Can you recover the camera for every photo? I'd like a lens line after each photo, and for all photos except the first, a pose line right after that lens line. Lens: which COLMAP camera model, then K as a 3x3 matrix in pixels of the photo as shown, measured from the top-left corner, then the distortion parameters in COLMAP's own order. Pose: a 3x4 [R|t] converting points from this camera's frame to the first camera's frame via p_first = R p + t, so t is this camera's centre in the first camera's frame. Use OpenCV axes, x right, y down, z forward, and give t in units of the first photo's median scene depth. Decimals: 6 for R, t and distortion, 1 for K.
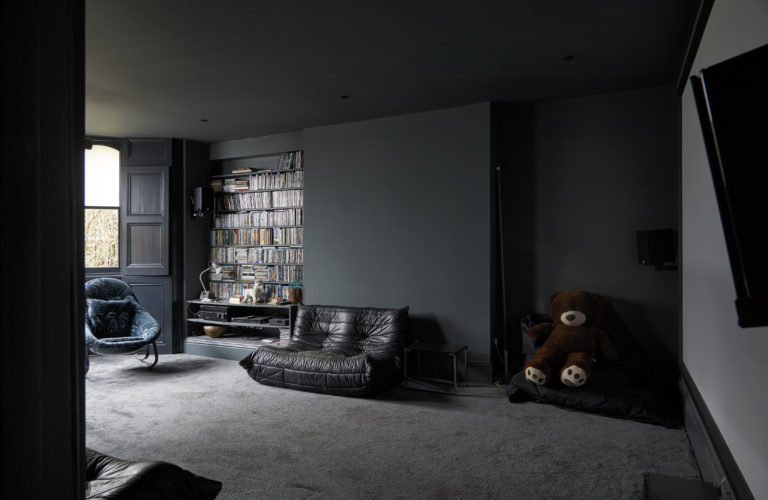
lens RADIAL K [[496.1, 0, 368.1], [0, 496.1, 251.1], [0, 0, 1]] dist [-0.002909, -0.000821]
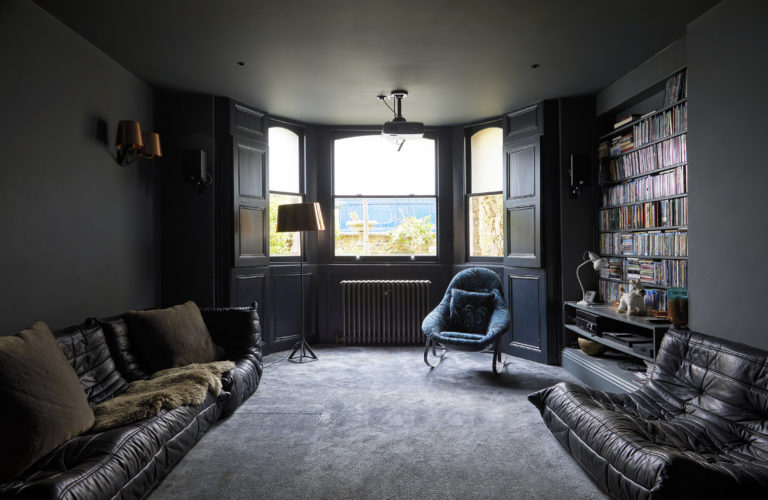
lens RADIAL K [[496.1, 0, 368.1], [0, 496.1, 251.1], [0, 0, 1]] dist [-0.002909, -0.000821]
pose [[0.471146, 0.012808, -0.881962, 0.190065], [0.003512, 0.999859, 0.016396, 0.005897], [0.882048, -0.010822, 0.471034, 0.361320]]
